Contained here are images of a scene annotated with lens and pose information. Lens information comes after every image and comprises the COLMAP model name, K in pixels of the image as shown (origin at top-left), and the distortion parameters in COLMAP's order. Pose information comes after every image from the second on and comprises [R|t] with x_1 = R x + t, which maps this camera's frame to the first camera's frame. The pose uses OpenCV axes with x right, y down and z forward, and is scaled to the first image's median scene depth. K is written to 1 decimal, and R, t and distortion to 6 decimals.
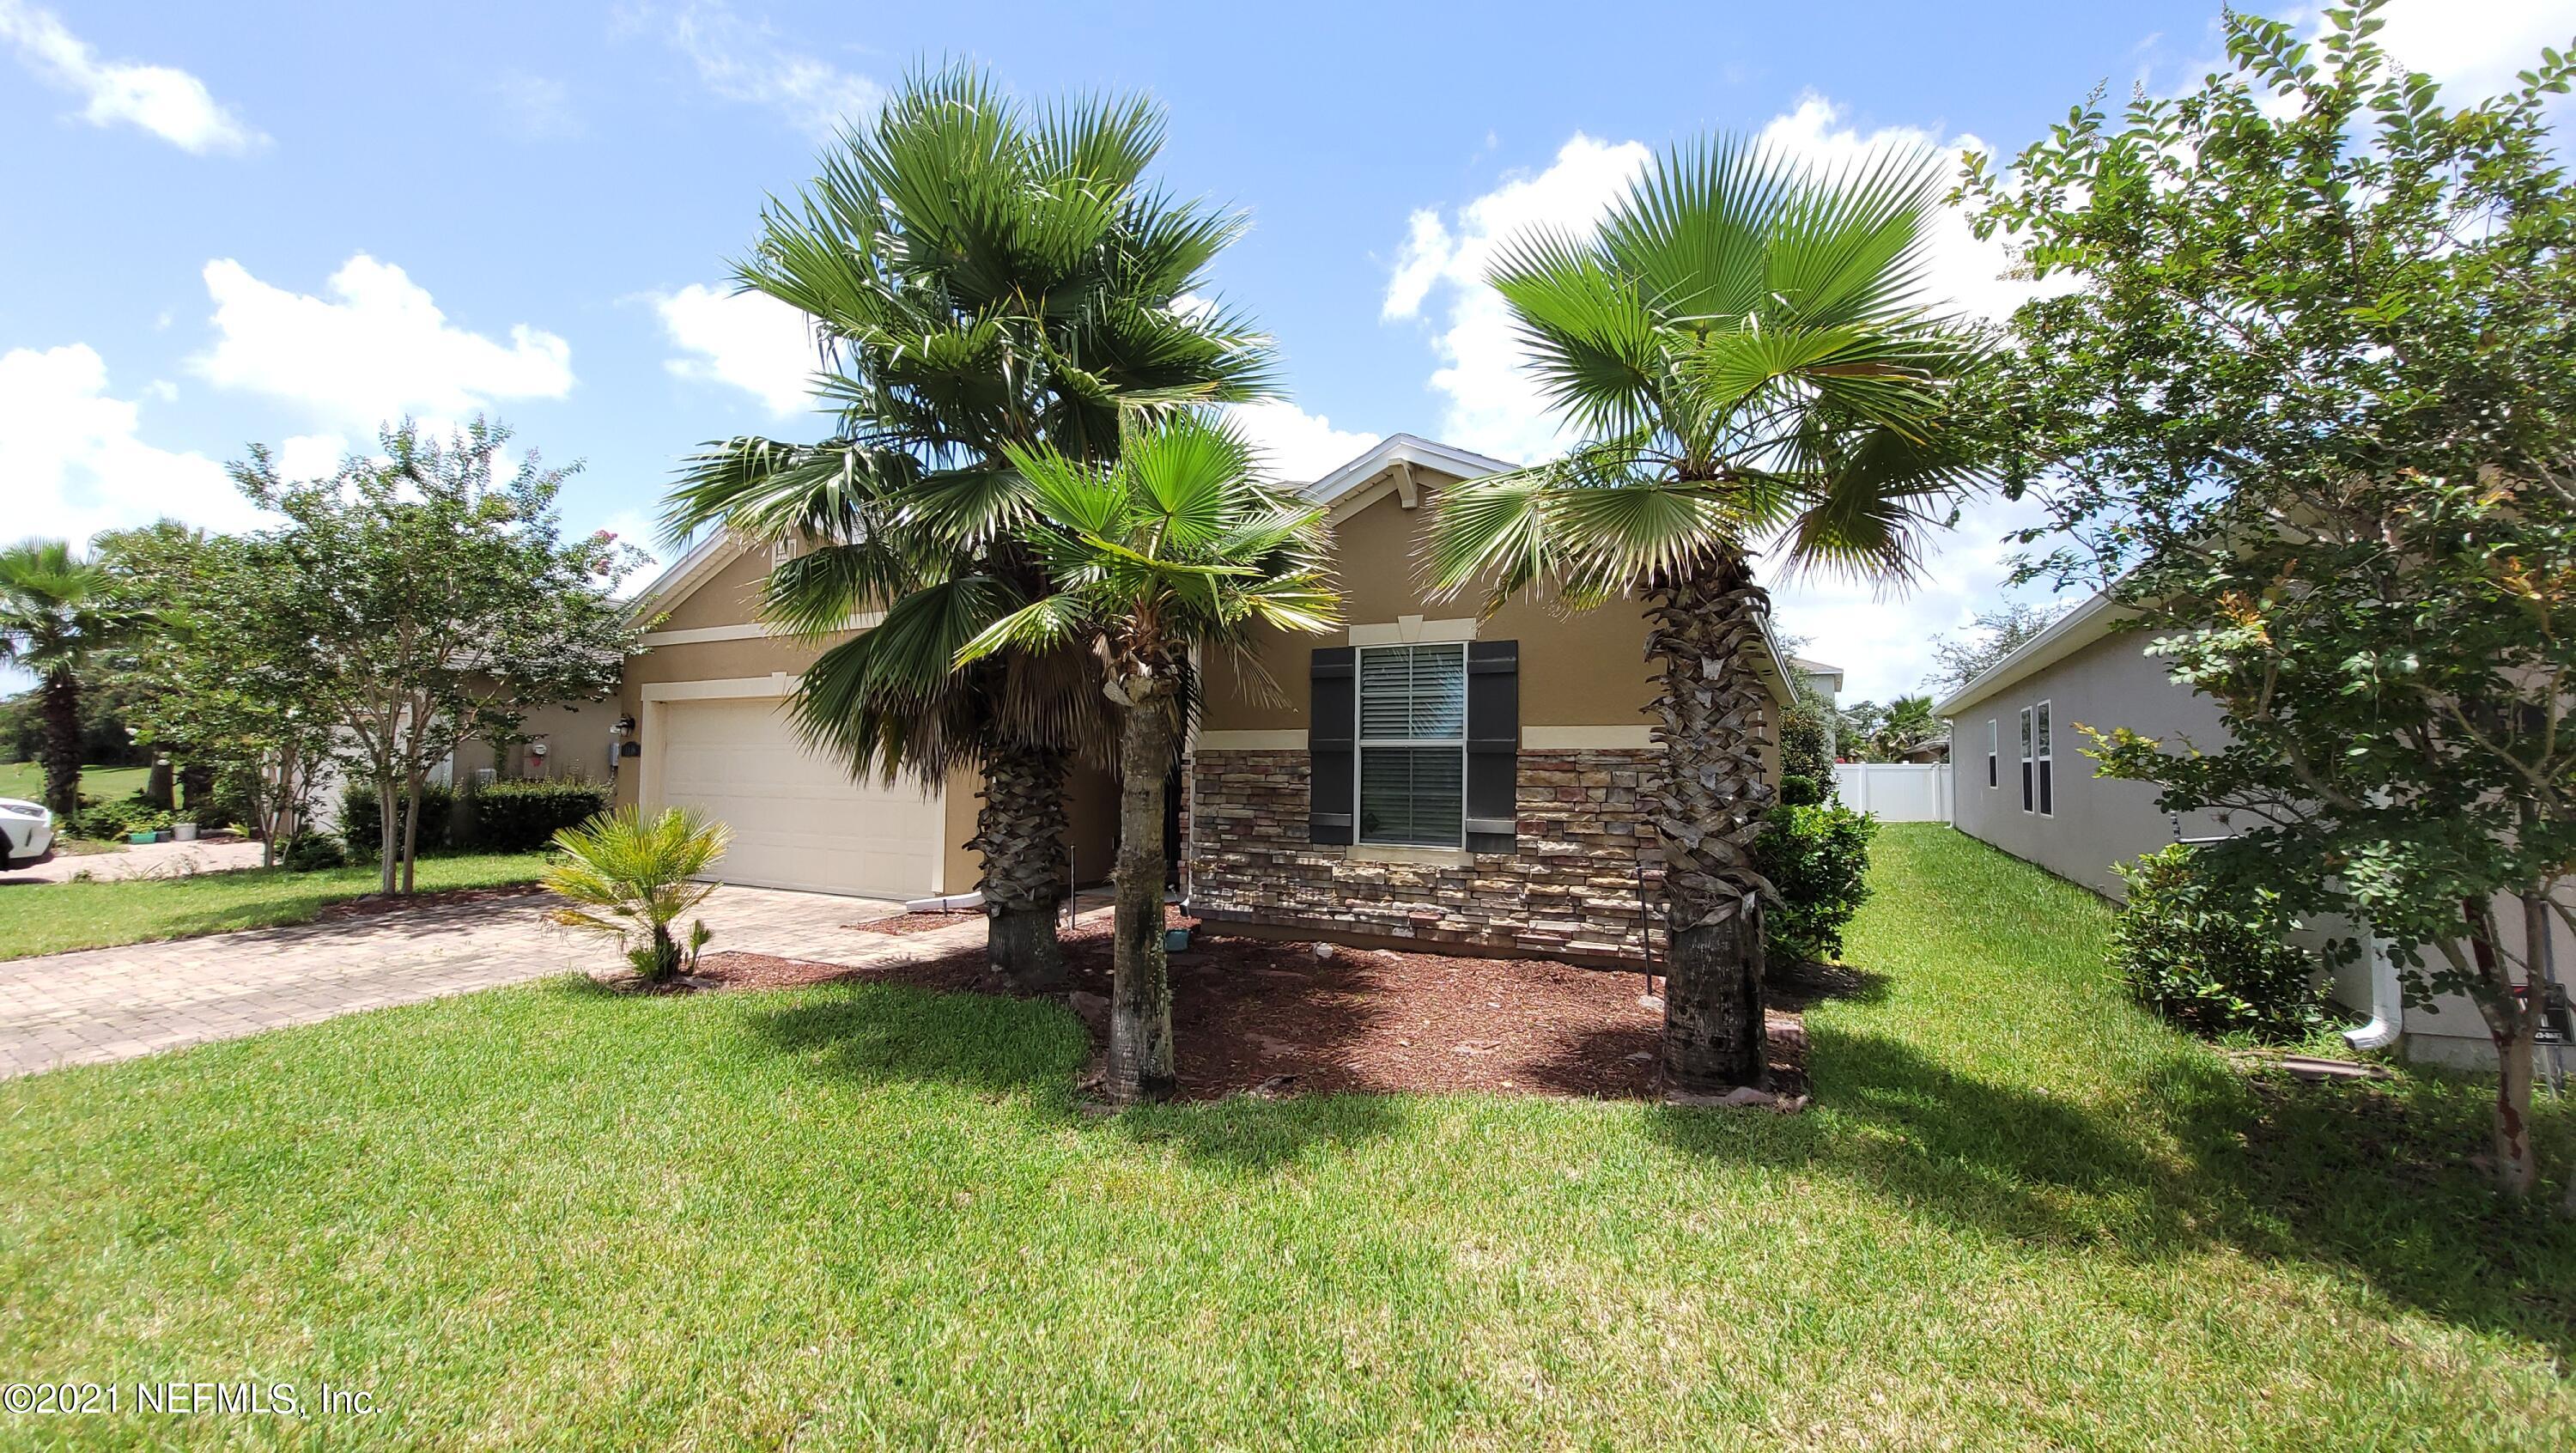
lens RADIAL K [[1017.0, 0, 1289.2], [0, 1017.0, 736.3], [0, 0, 1]] dist [0.002506, -0.008382]
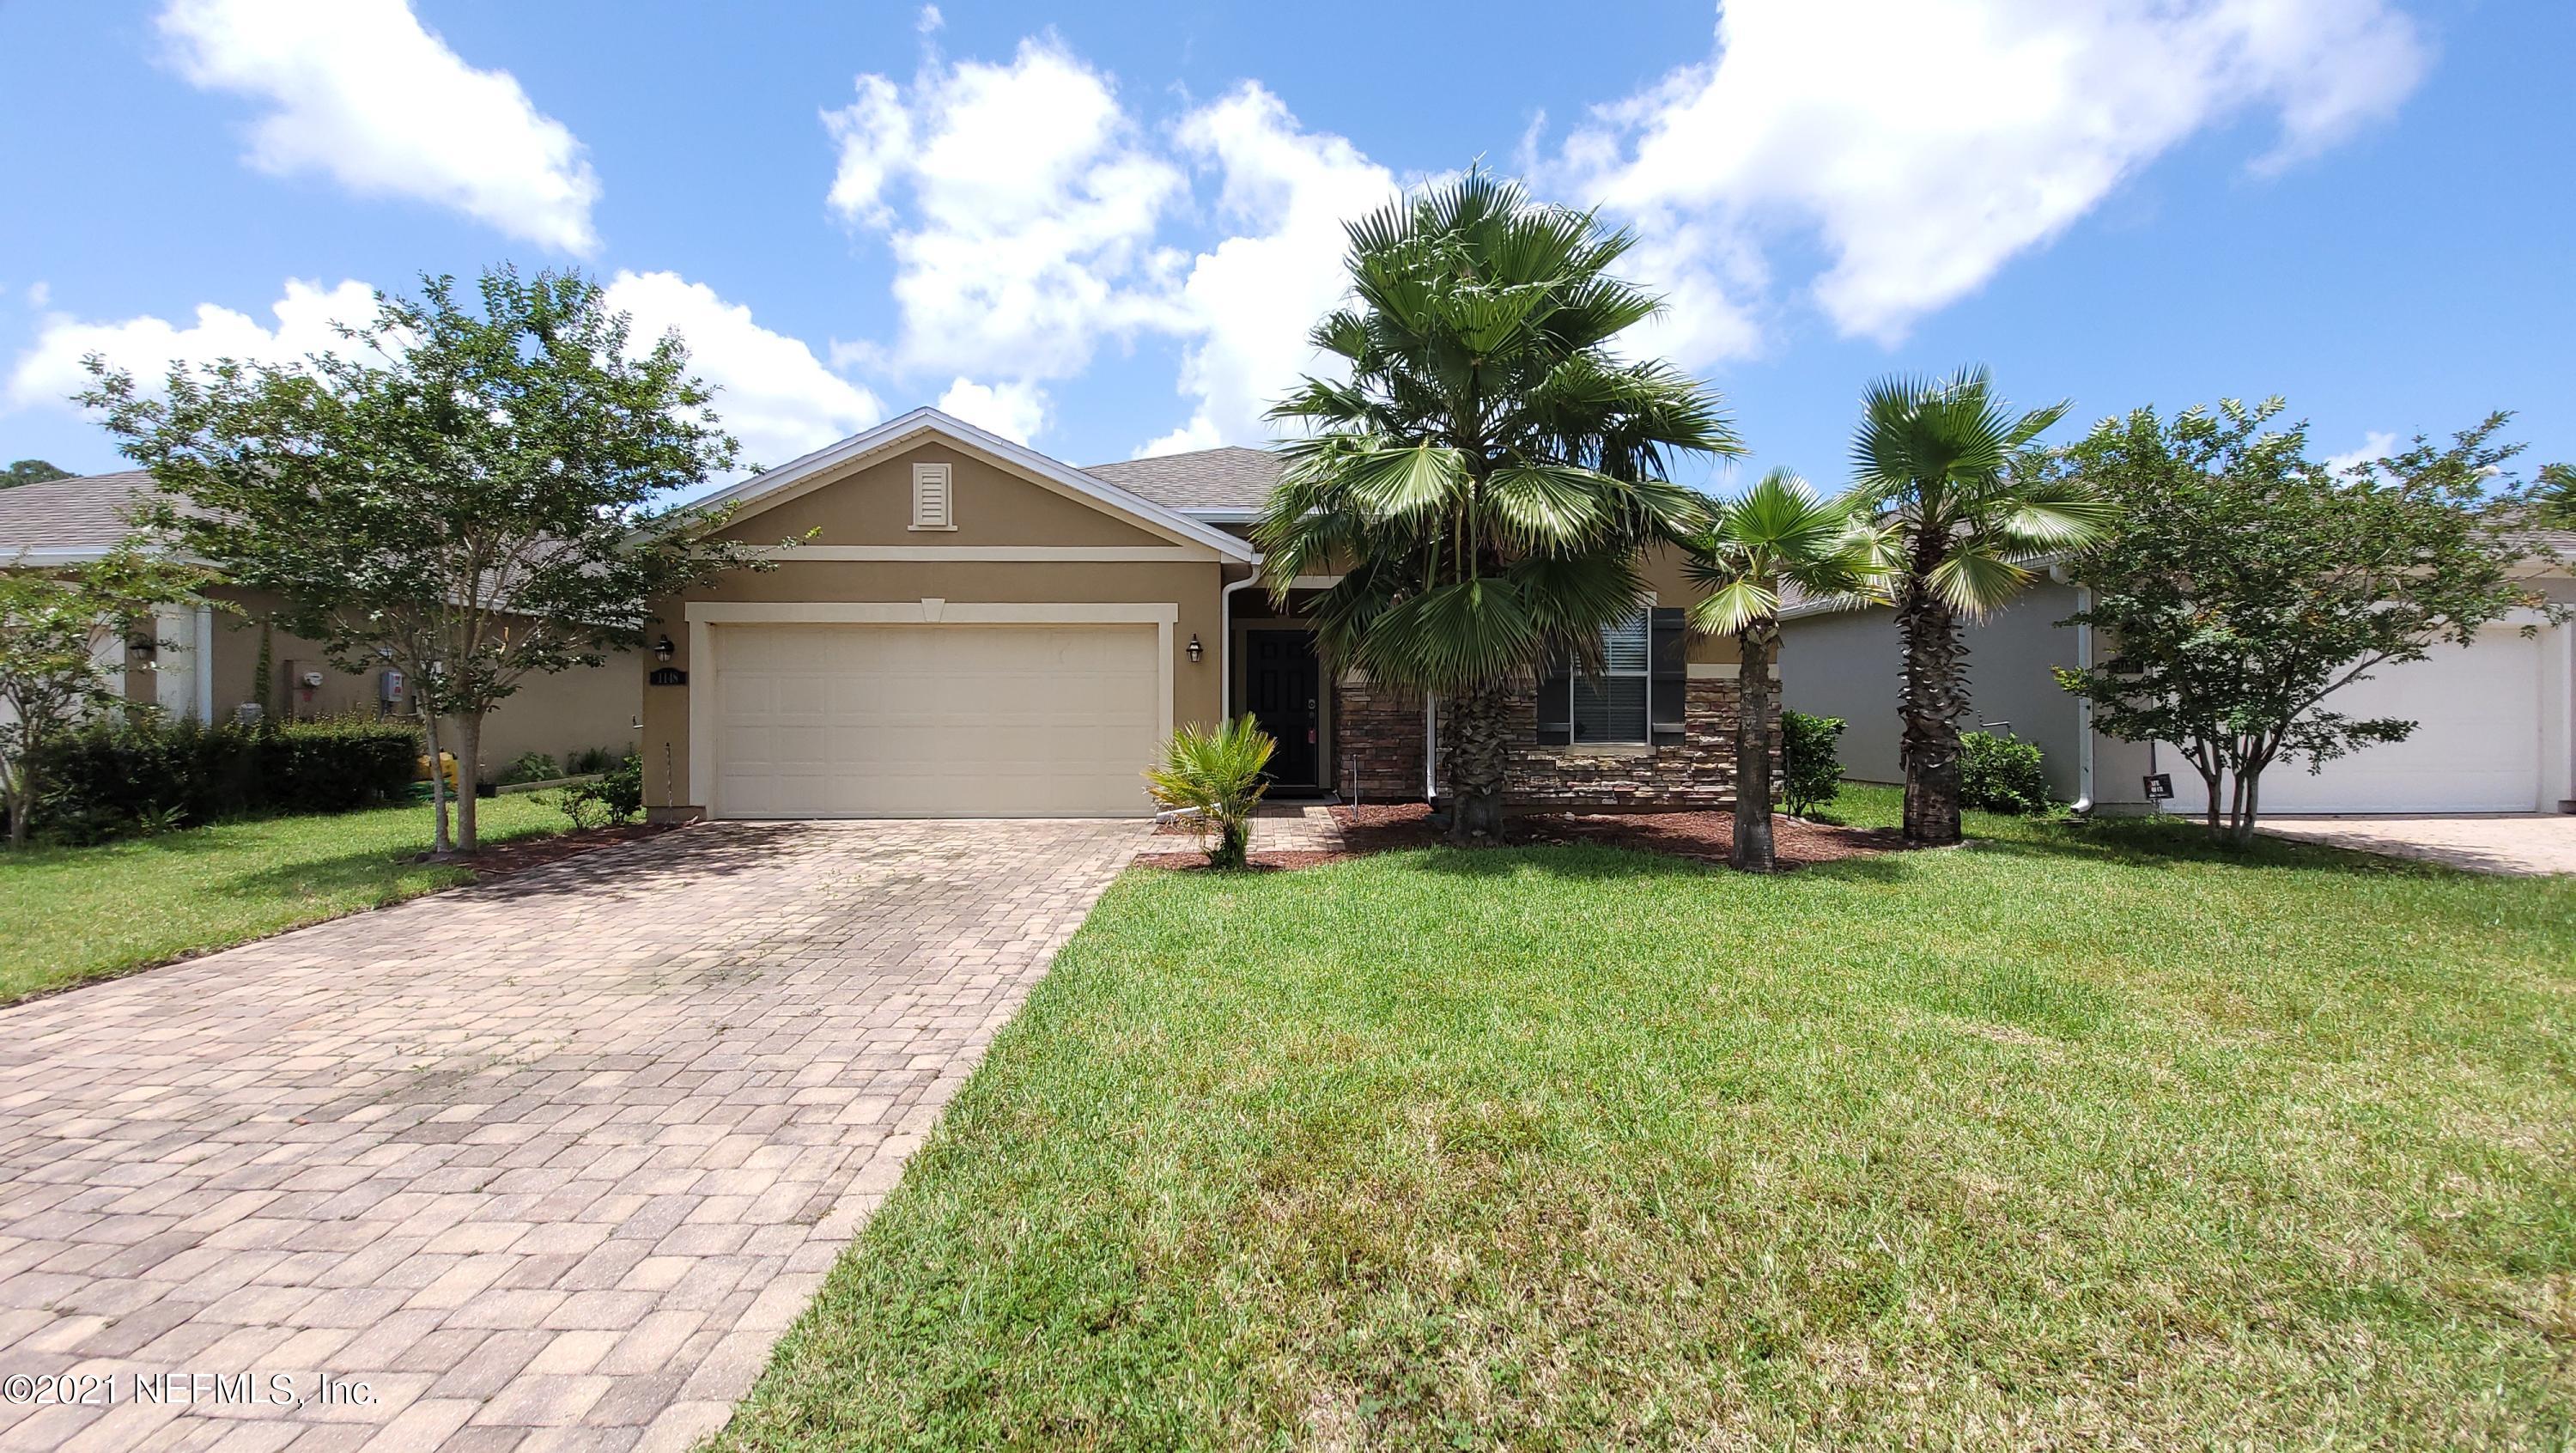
lens RADIAL K [[1017.0, 0, 1289.2], [0, 1017.0, 736.3], [0, 0, 1]] dist [0.002506, -0.008382]
pose [[0.870486, -0.022712, 0.491668, -1.039136], [-0.007676, 0.998187, 0.059700, 0.012921], [-0.492133, -0.055742, 0.868734, -0.057394]]
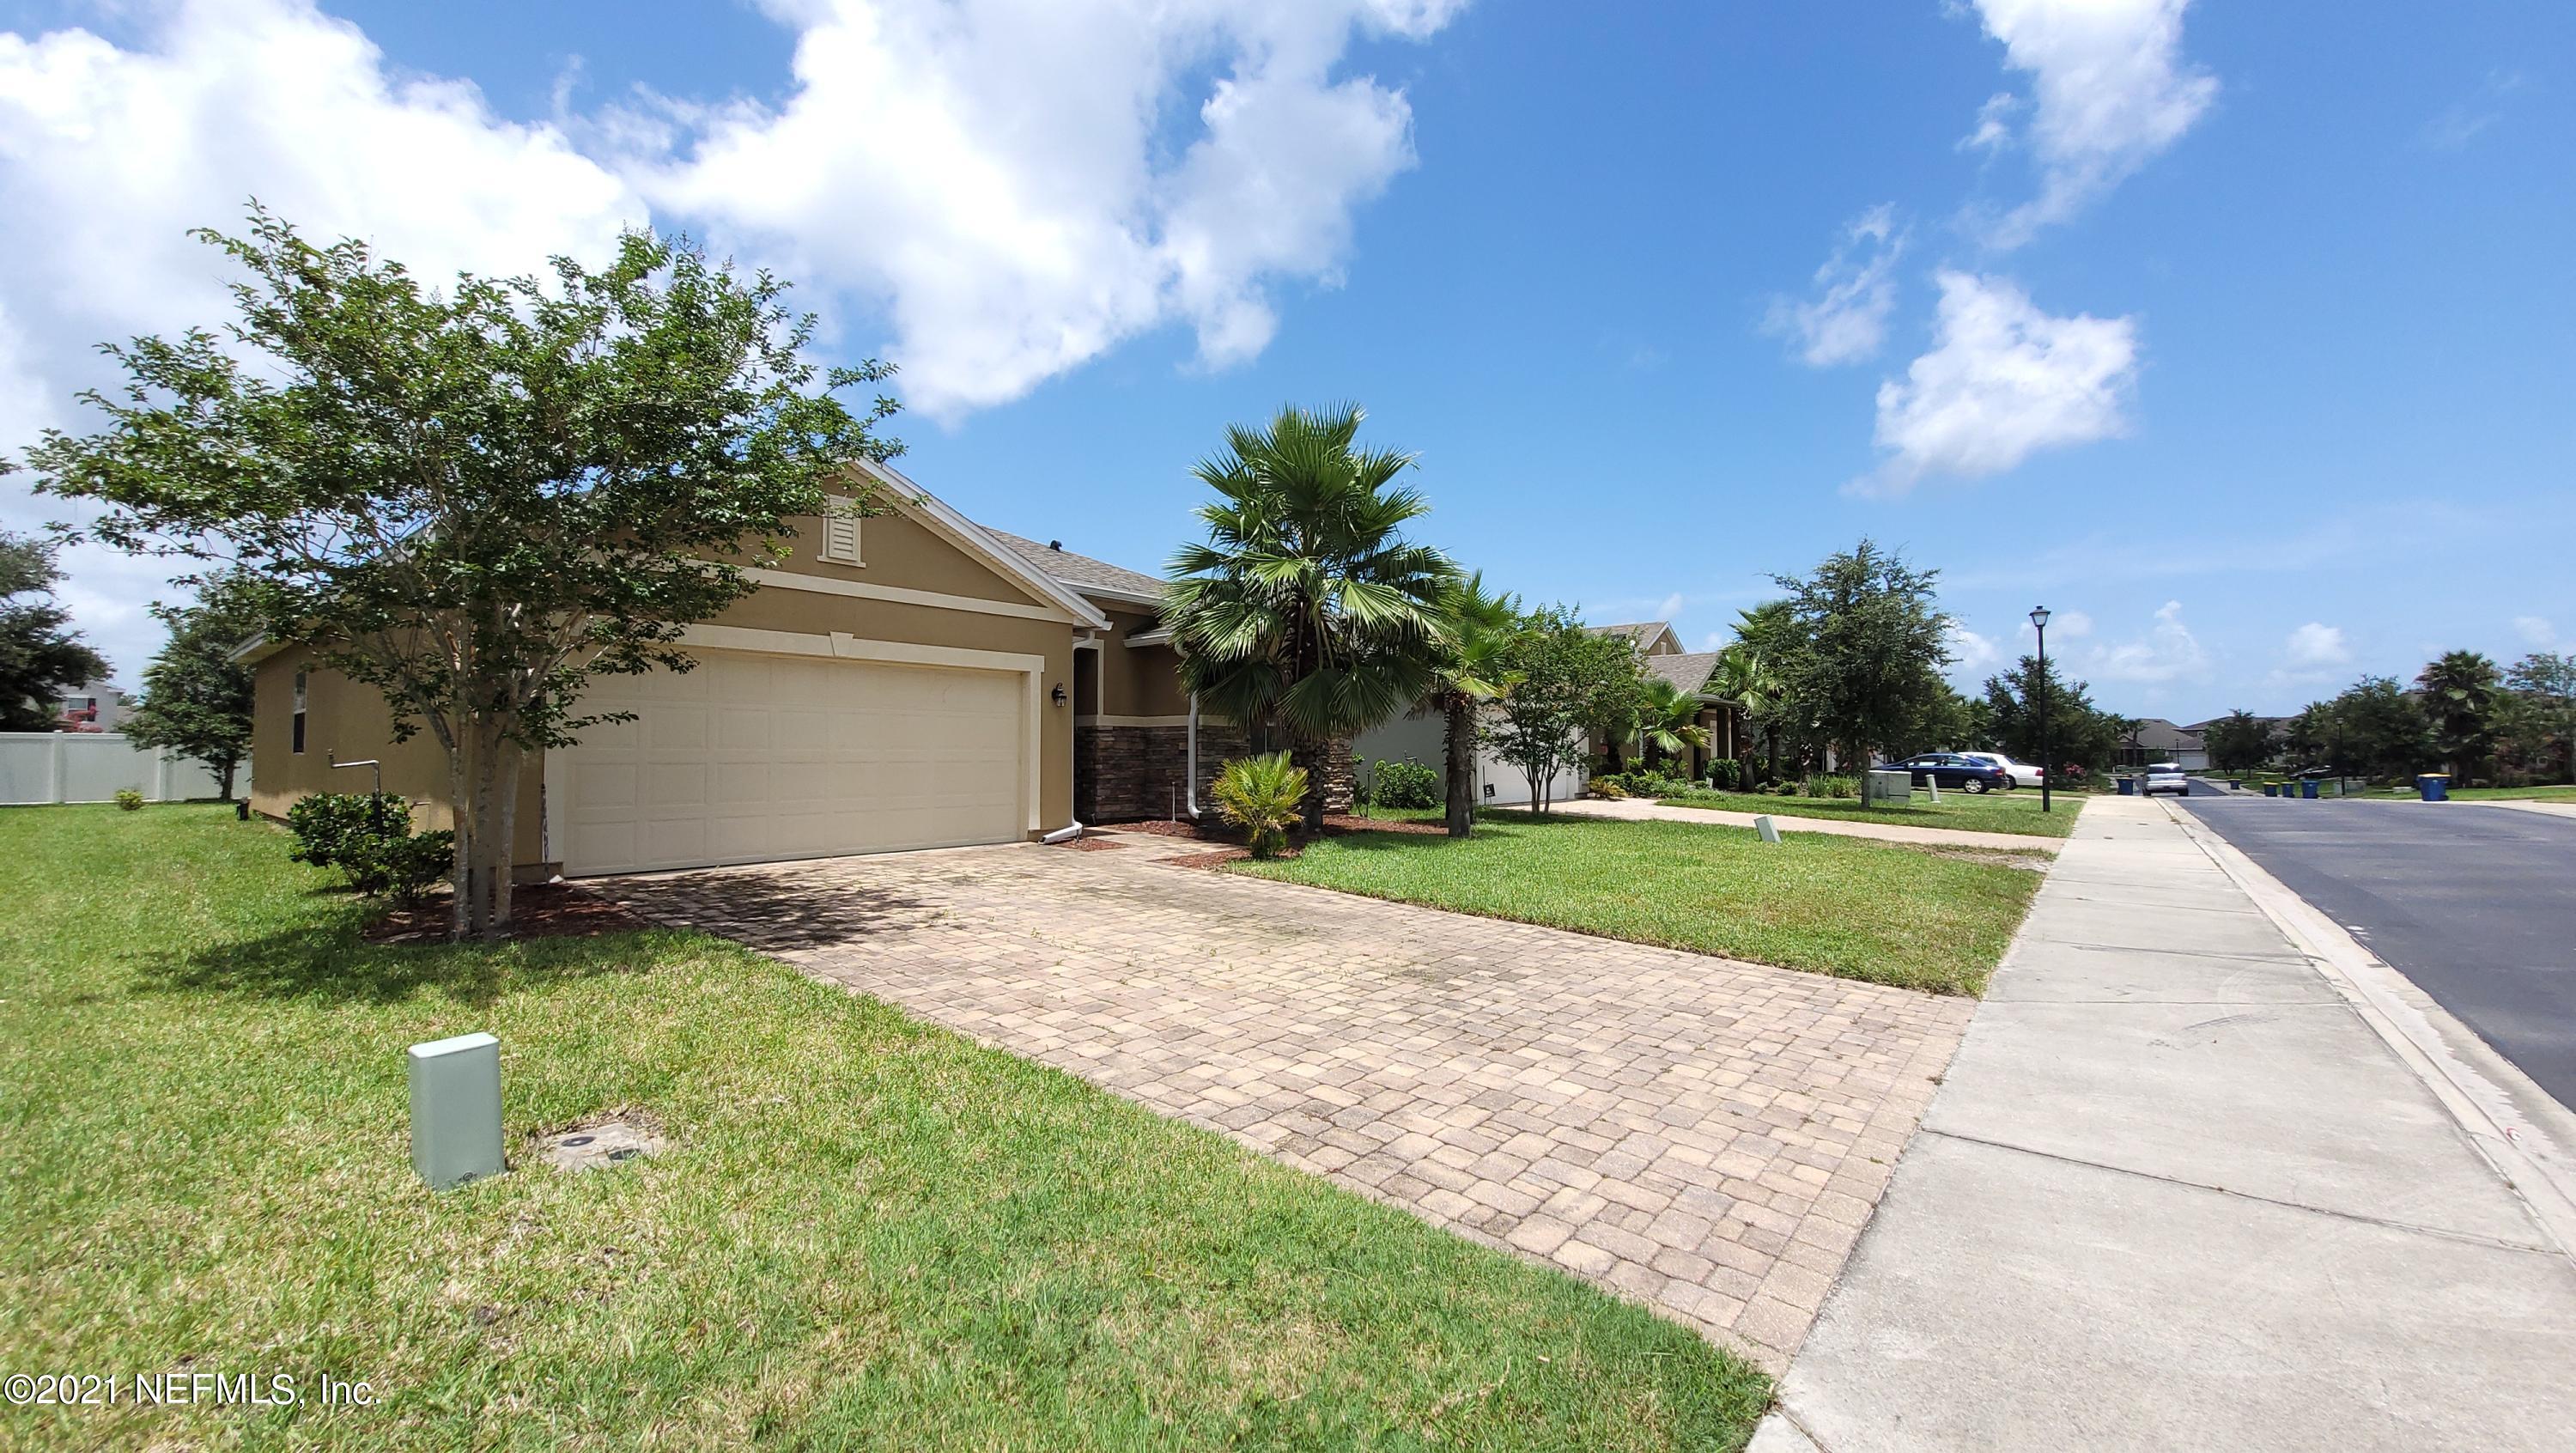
lens RADIAL K [[1017.0, 0, 1289.2], [0, 1017.0, 736.3], [0, 0, 1]] dist [0.002506, -0.008382]
pose [[0.177769, 0.007189, 0.984046, -2.024034], [-0.036302, 0.999341, -0.000743, 0.030778], [-0.983402, -0.035591, 0.177913, 0.562366]]
